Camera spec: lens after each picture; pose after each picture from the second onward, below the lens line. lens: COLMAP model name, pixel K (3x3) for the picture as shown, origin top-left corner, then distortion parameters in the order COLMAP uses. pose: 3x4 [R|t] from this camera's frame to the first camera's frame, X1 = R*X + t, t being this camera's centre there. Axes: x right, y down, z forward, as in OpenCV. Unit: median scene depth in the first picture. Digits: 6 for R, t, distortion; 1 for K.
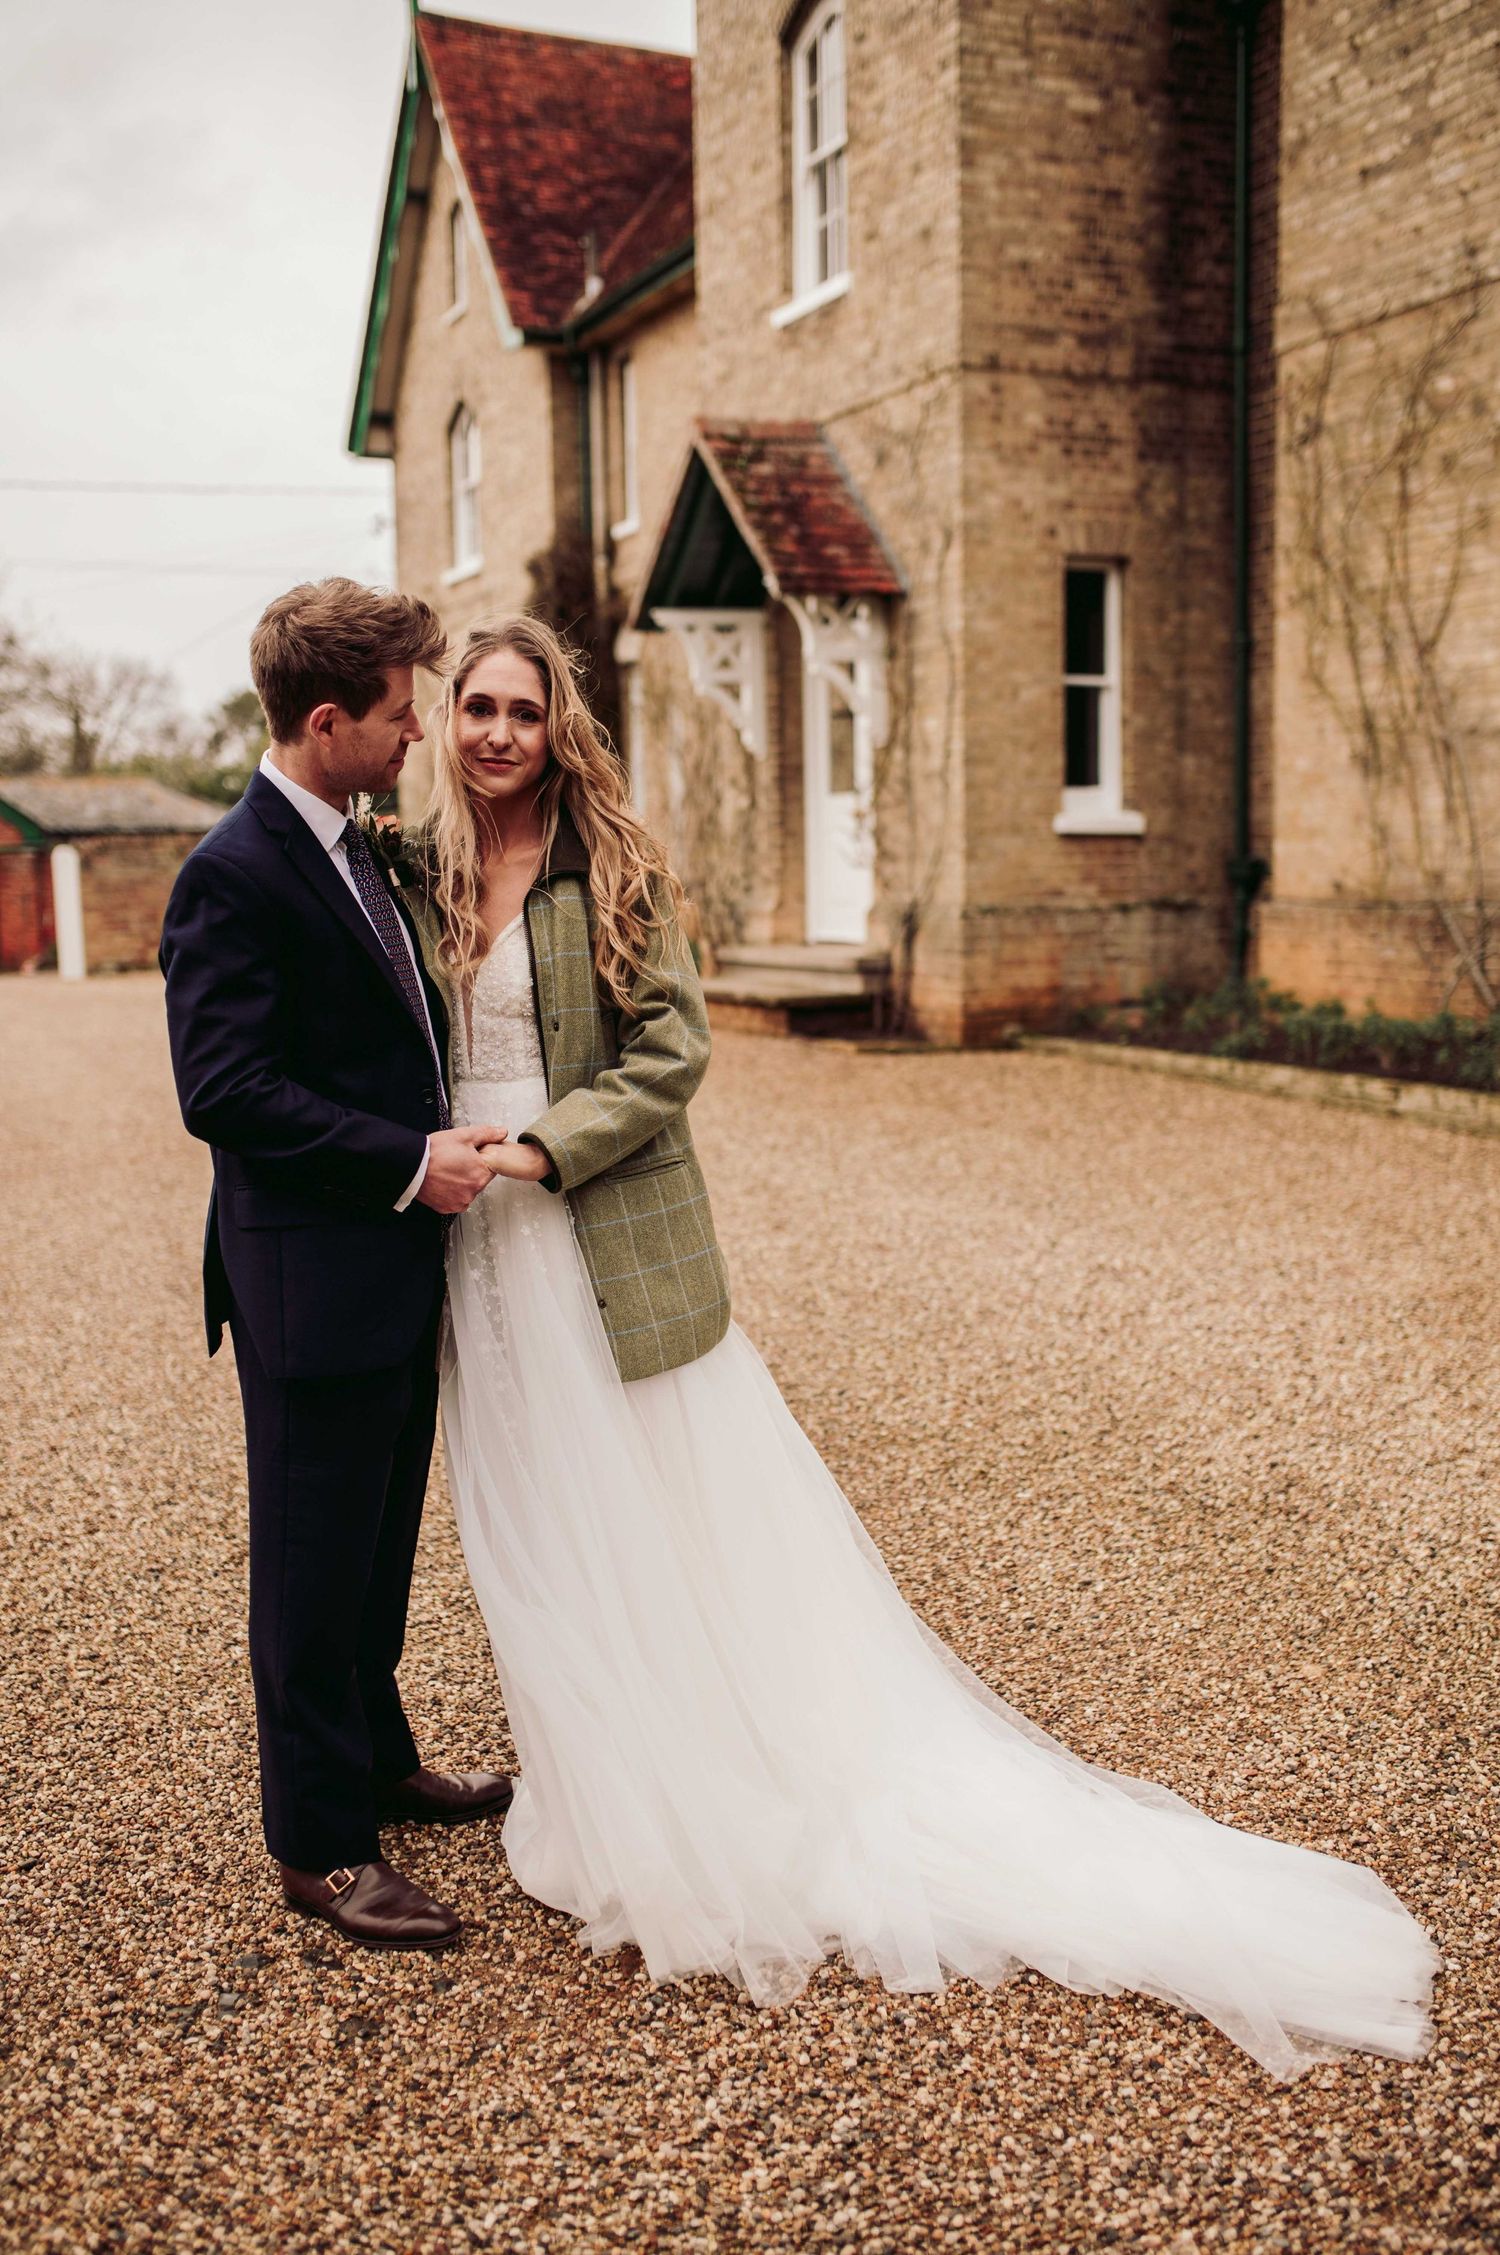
lens RADIAL K [[2200.7, 0, 751.5], [0, 2200.7, 1154.2], [0, 0, 1]] dist [-0.059542, 0.029717]
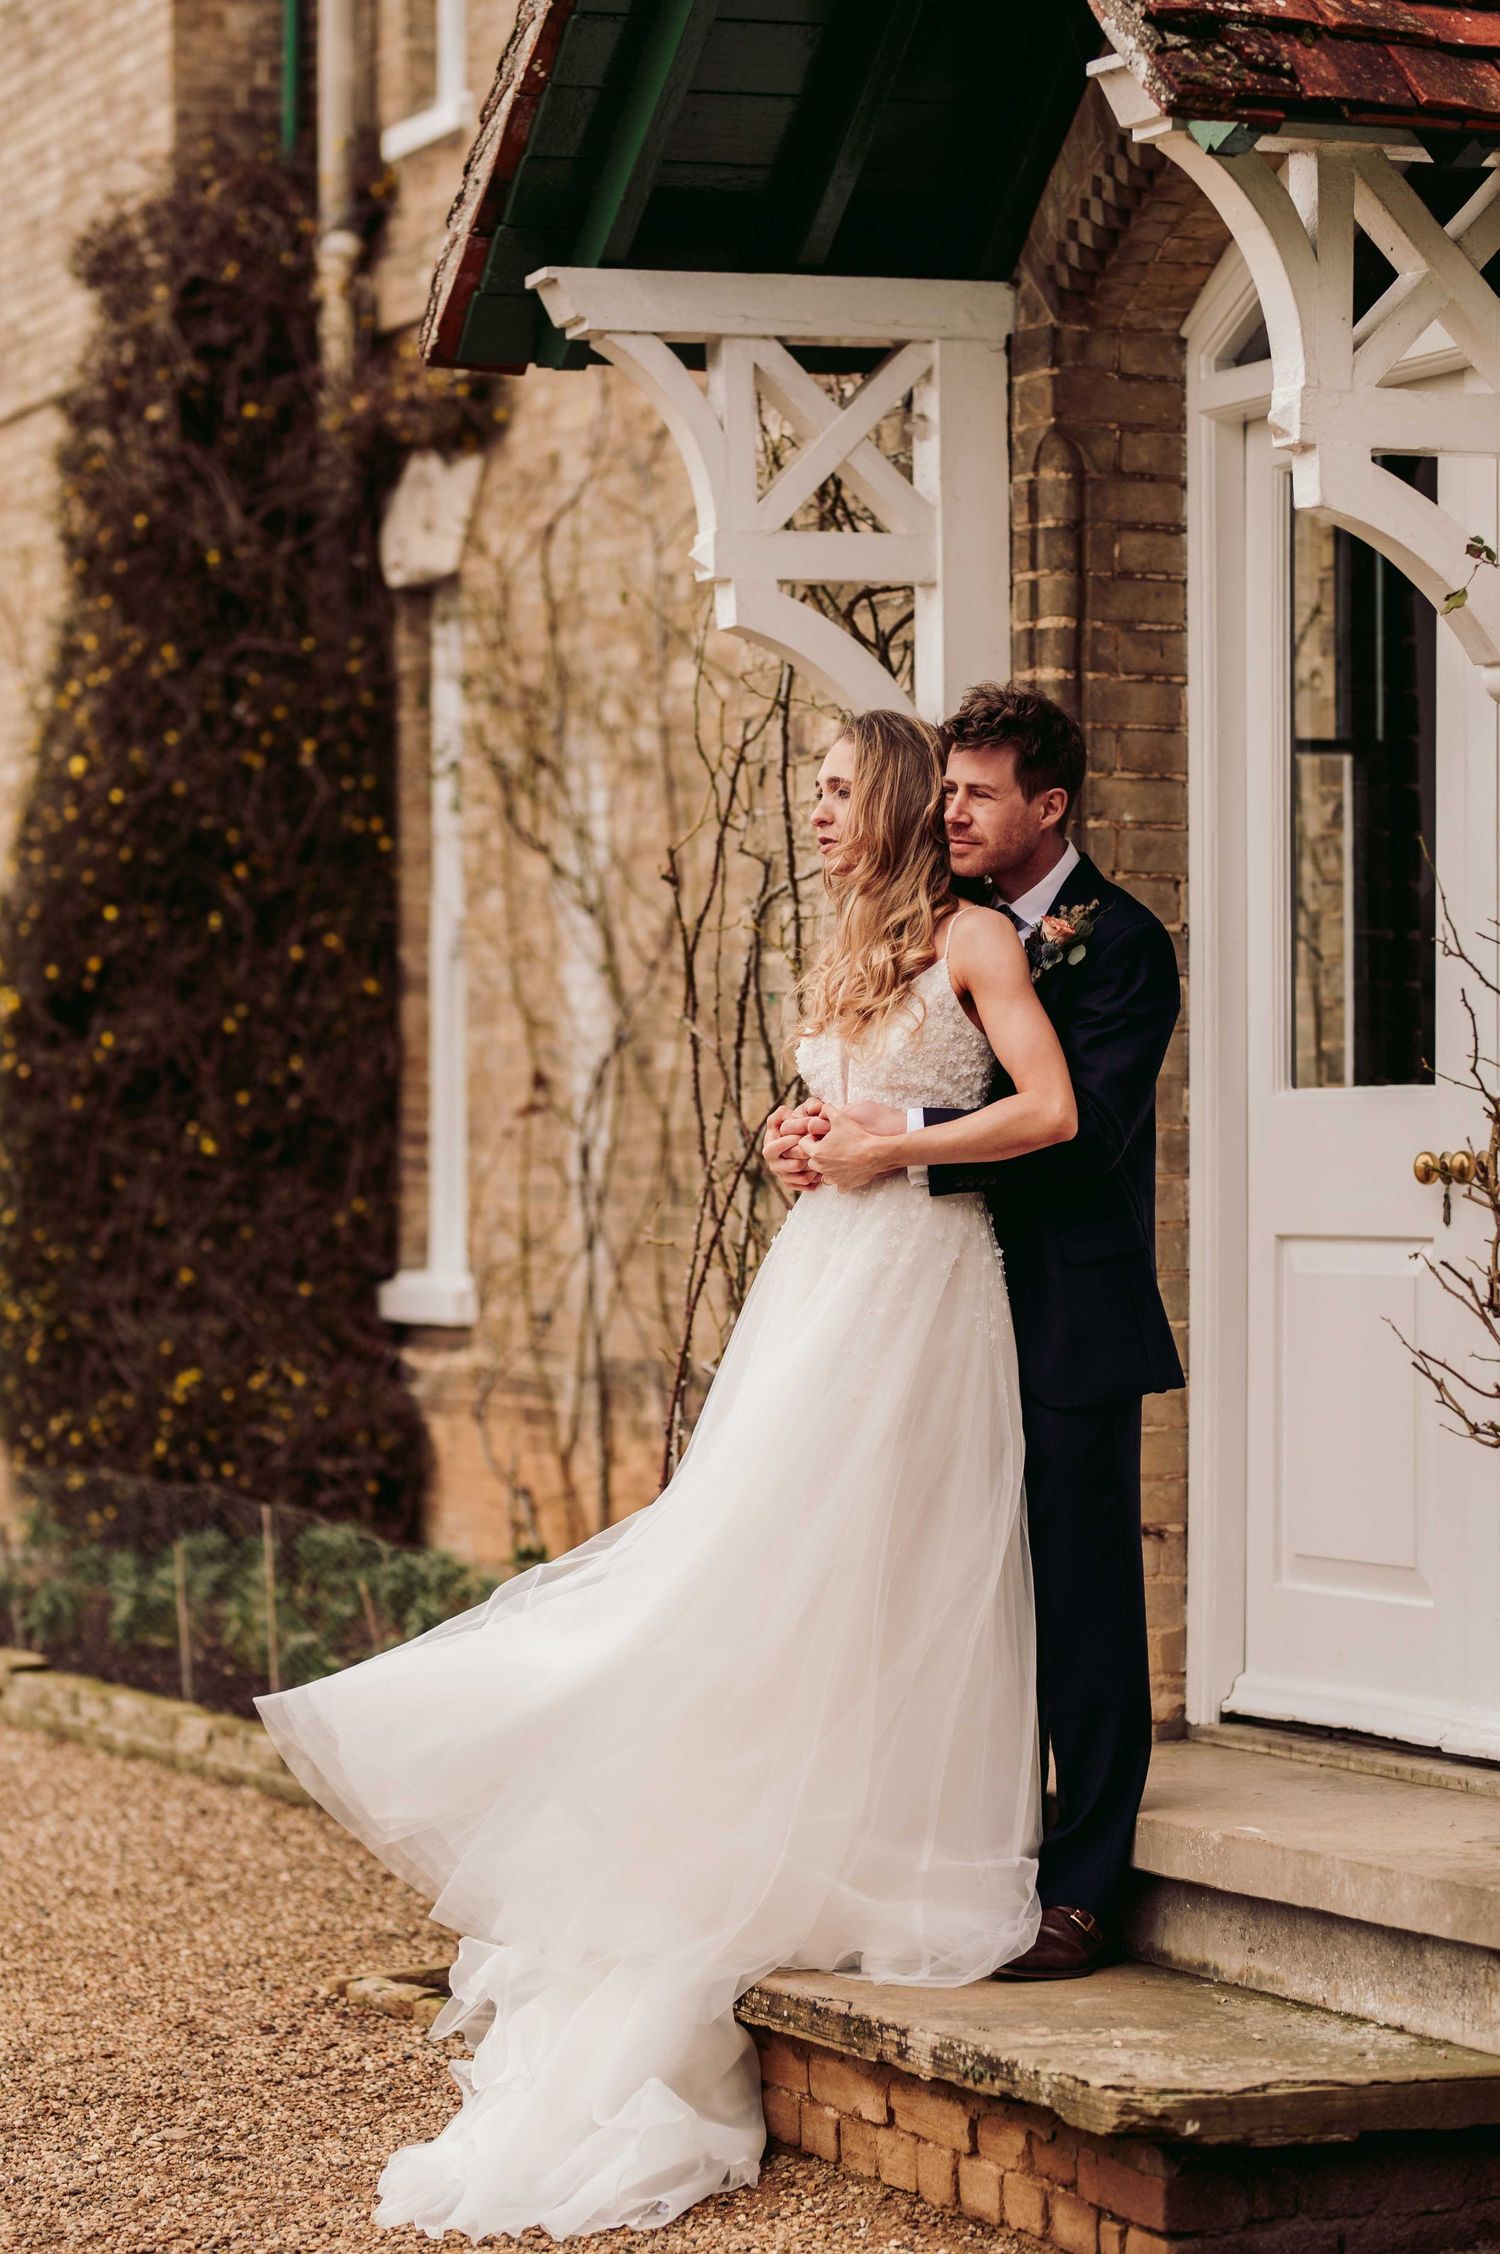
lens RADIAL K [[5546.5, 0, 750.0], [0, 5546.5, 1127.0], [0, 0, 1]] dist [0.113174, -0.167085]
pose [[0.999845, 0.017143, 0.004008, -0.026926], [-0.016390, 0.989491, -0.143662, -0.089609], [-0.006429, 0.143574, 0.989619, 0.515973]]
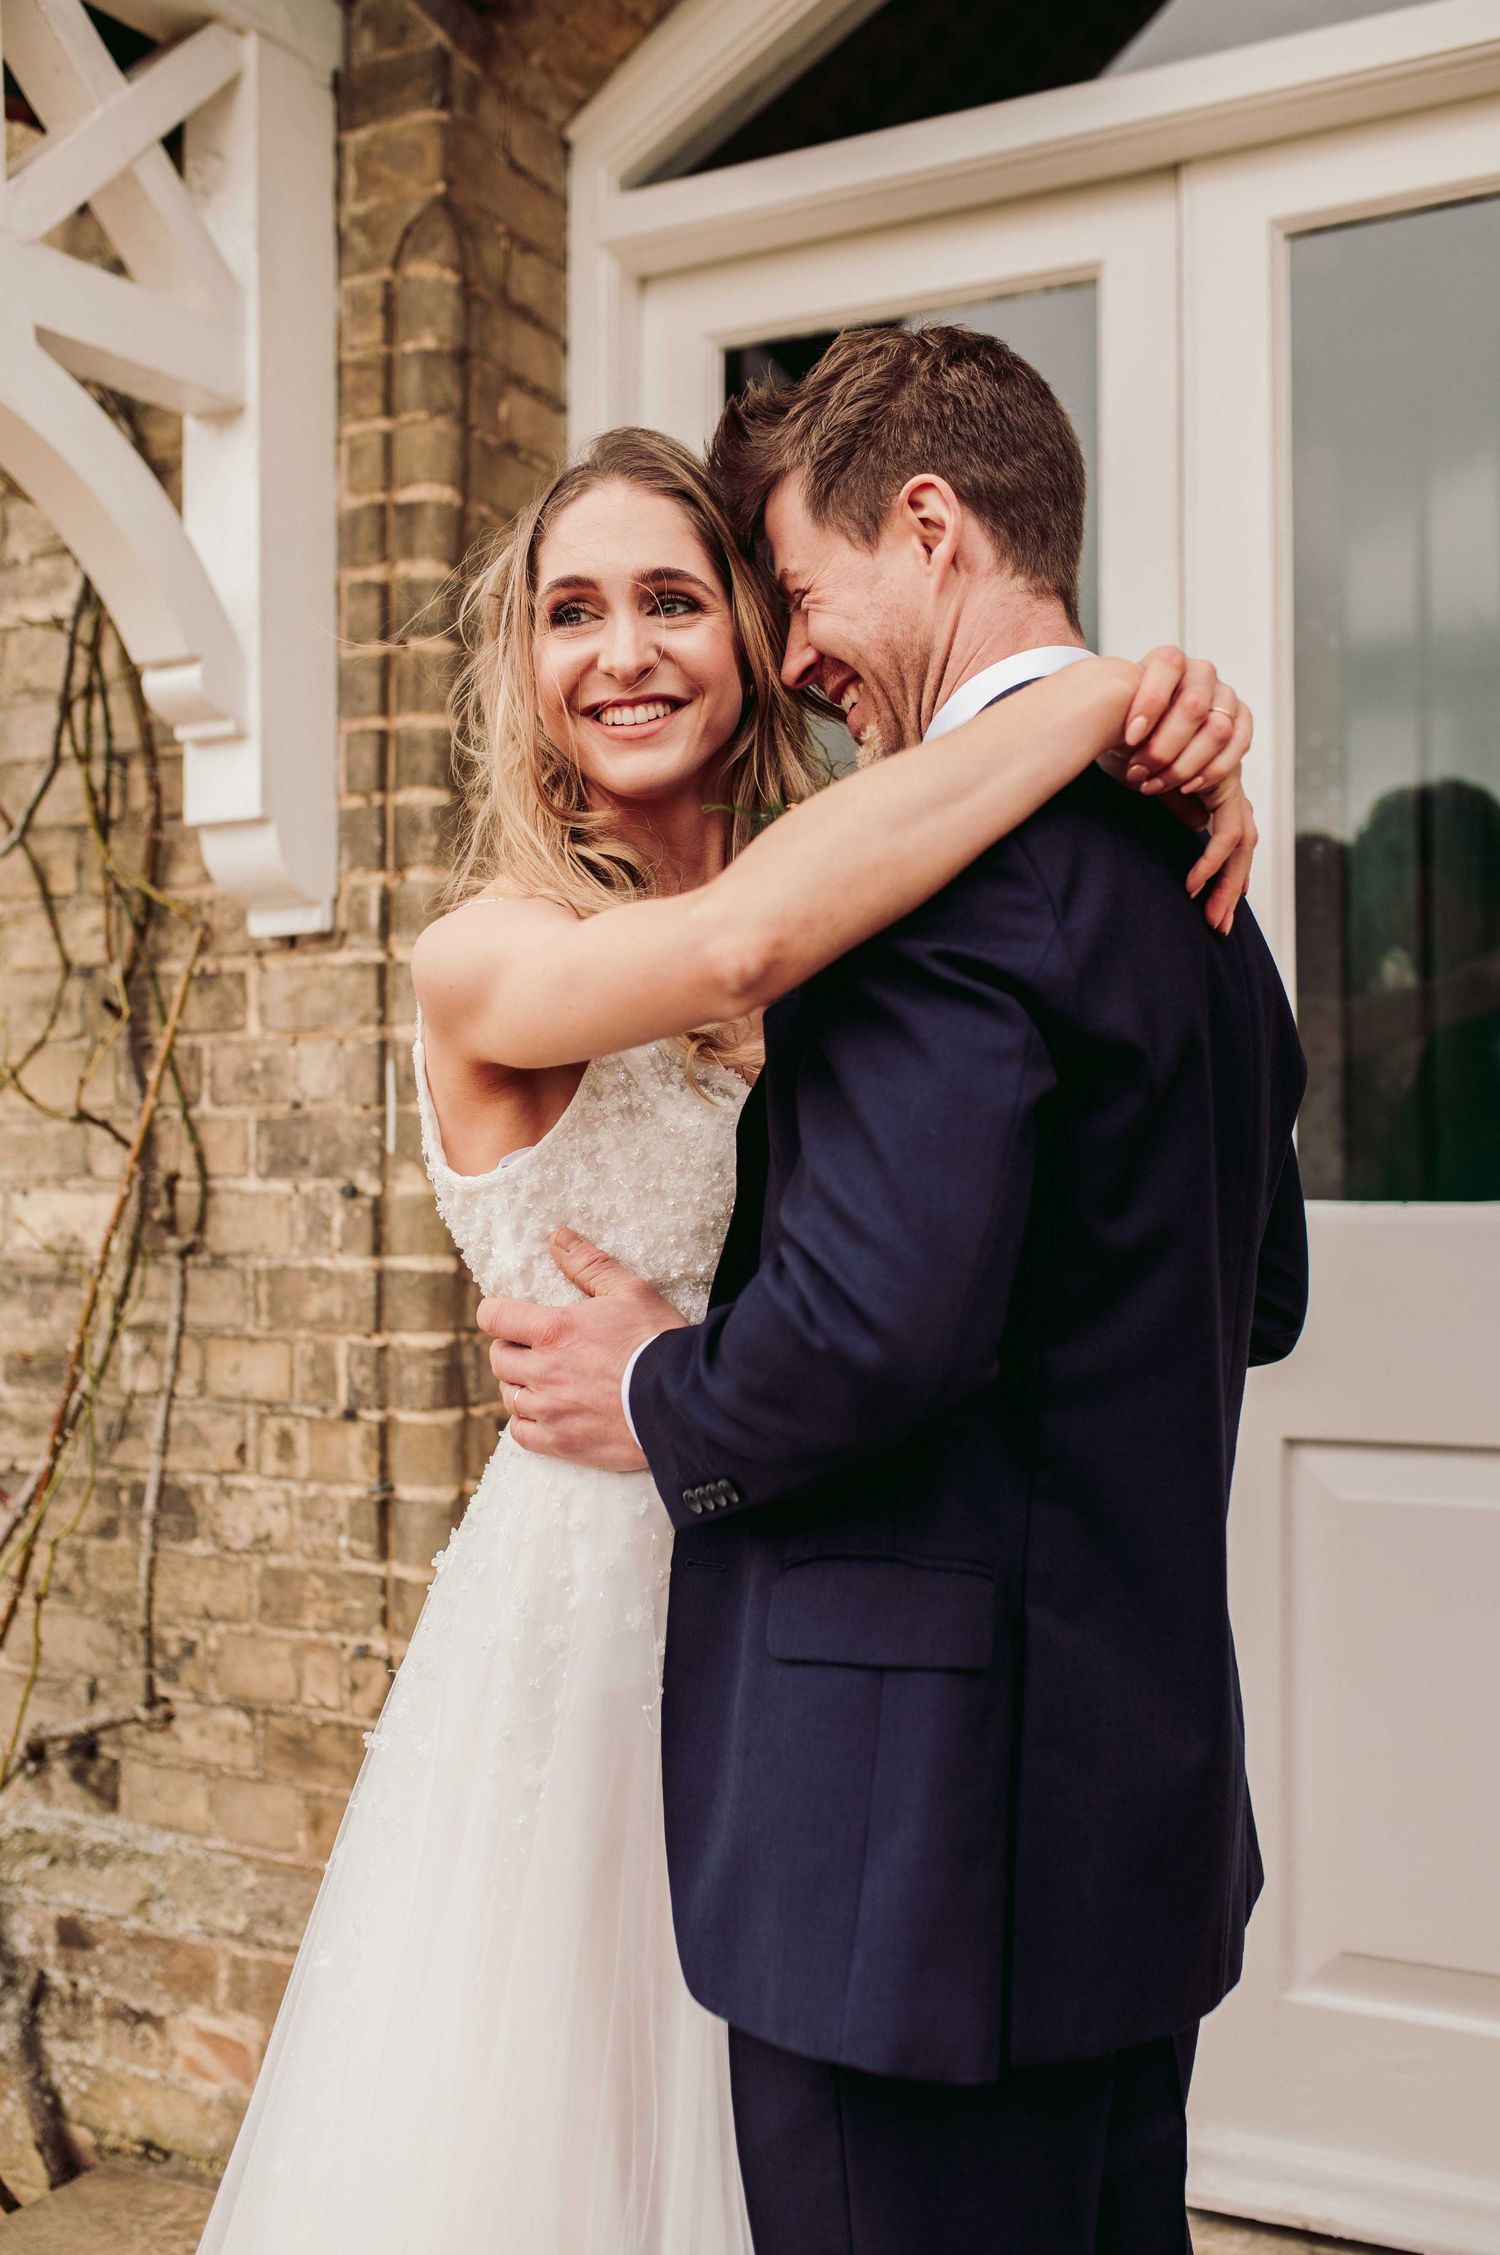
lens RADIAL K [[2242.0, 0, 750.0], [0, 2242.0, 1127.5], [0, 0, 1]] dist [-0.033532, 0.023255]
pose [[0.802745, 0.032312, 0.595446, -0.073743], [0.065631, 0.987678, -0.142076, -0.172847], [-0.592700, 0.153130, 0.790733, 1.039062]]
